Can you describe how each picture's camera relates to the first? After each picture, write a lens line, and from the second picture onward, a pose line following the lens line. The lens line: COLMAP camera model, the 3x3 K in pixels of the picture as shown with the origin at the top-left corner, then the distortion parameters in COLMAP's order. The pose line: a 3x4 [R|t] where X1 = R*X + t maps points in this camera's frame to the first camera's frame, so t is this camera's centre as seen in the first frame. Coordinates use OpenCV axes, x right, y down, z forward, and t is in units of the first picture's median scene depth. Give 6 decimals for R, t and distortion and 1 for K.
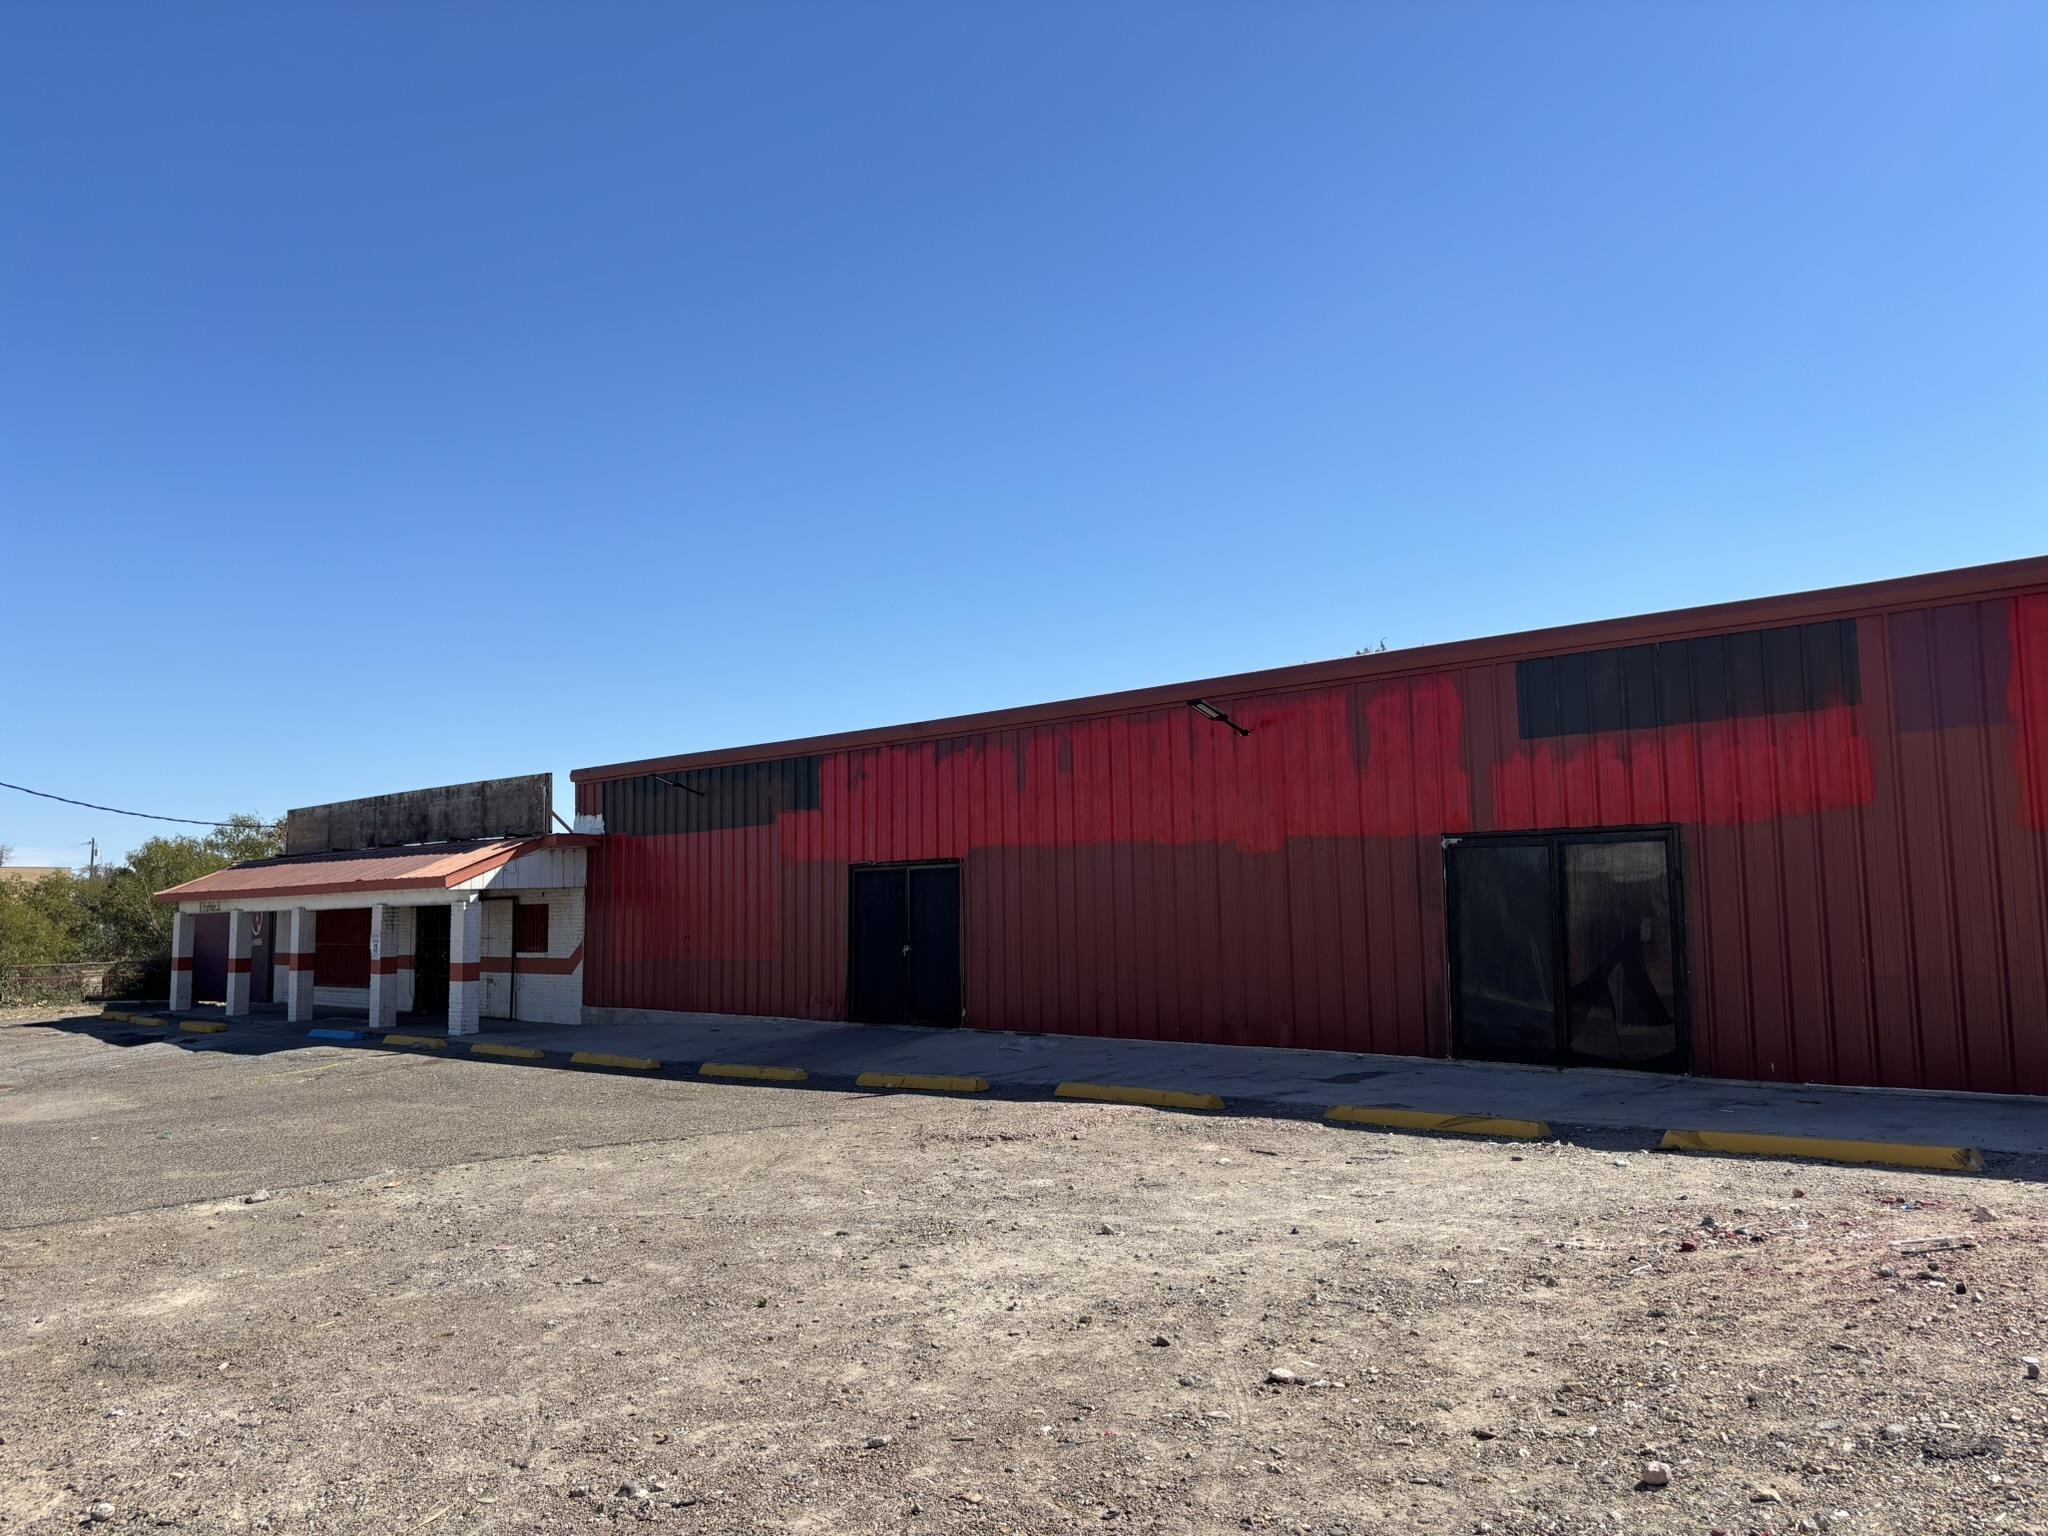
lens RADIAL K [[1534.0, 0, 1021.5], [0, 1534.0, 747.2], [0, 0, 1]] dist [0.035123, -0.041233]
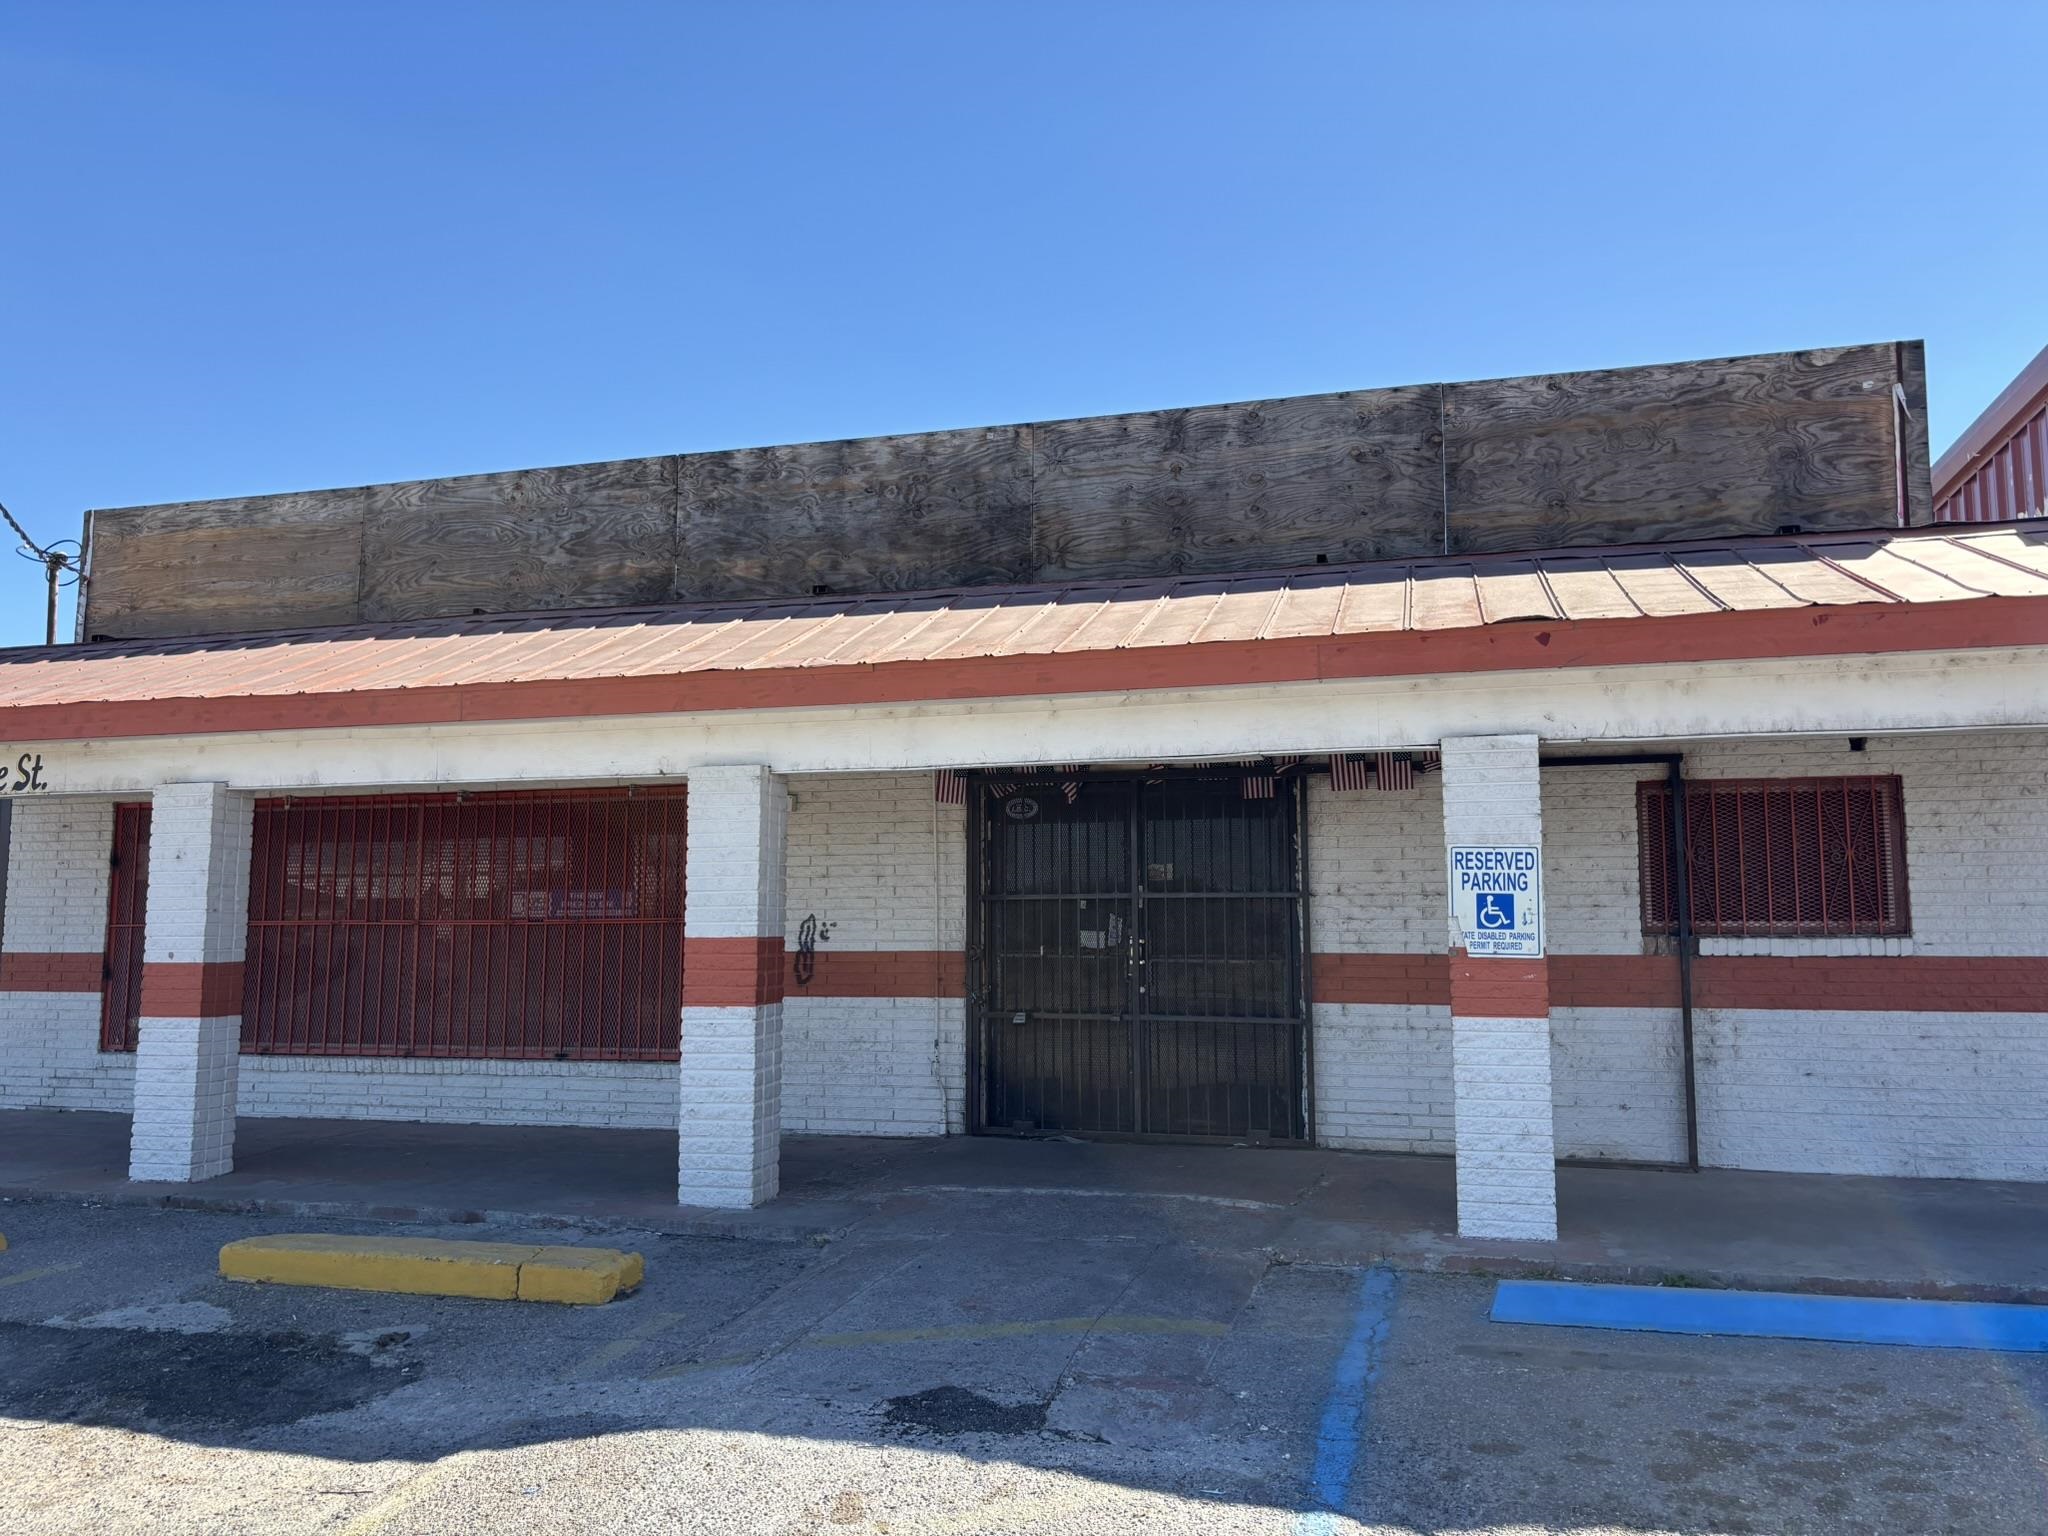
lens RADIAL K [[1534.0, 0, 1020.2], [0, 1534.0, 766.4], [0, 0, 1]] dist [0.035123, -0.041233]
pose [[0.878489, 0.059638, 0.474025, -1.291697], [-0.059887, 0.998099, -0.014586, 0.246976], [-0.473994, -0.015574, 0.880391, 1.757761]]
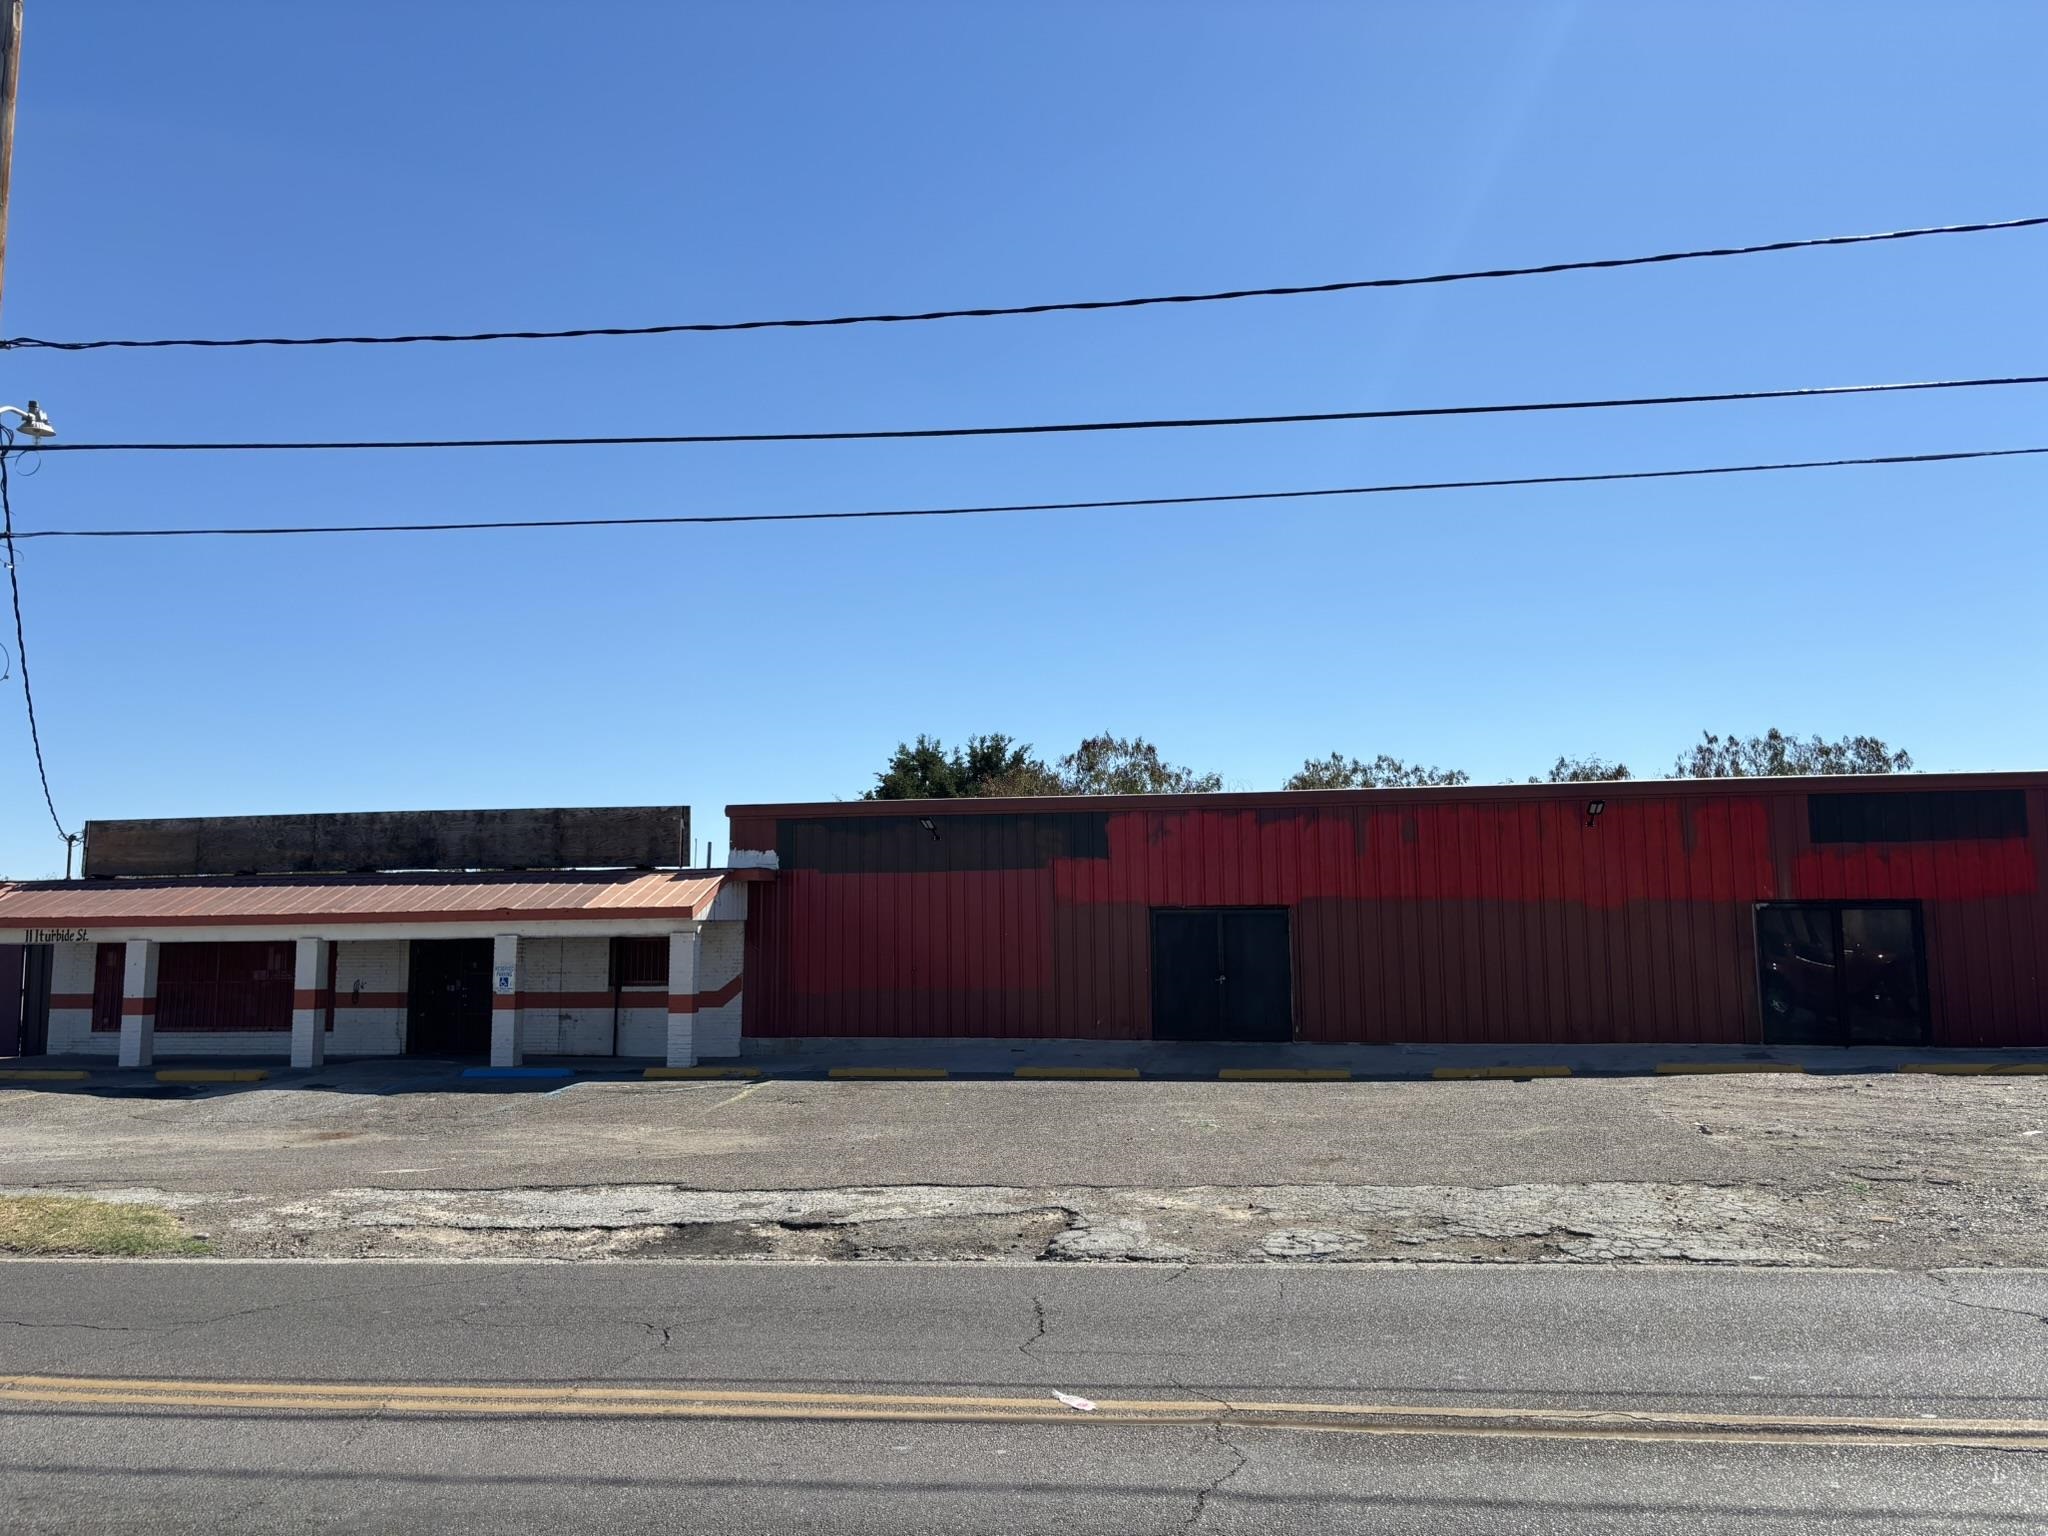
lens RADIAL K [[1546.0, 0, 990.7], [0, 1546.0, 760.5], [0, 0, 1]] dist [0.050081, -0.052103]
pose [[0.844244, 0.072776, 0.530996, -1.460576], [-0.062463, 0.997347, -0.037380, 0.027012], [-0.532307, -0.001610, 0.846550, 0.088840]]
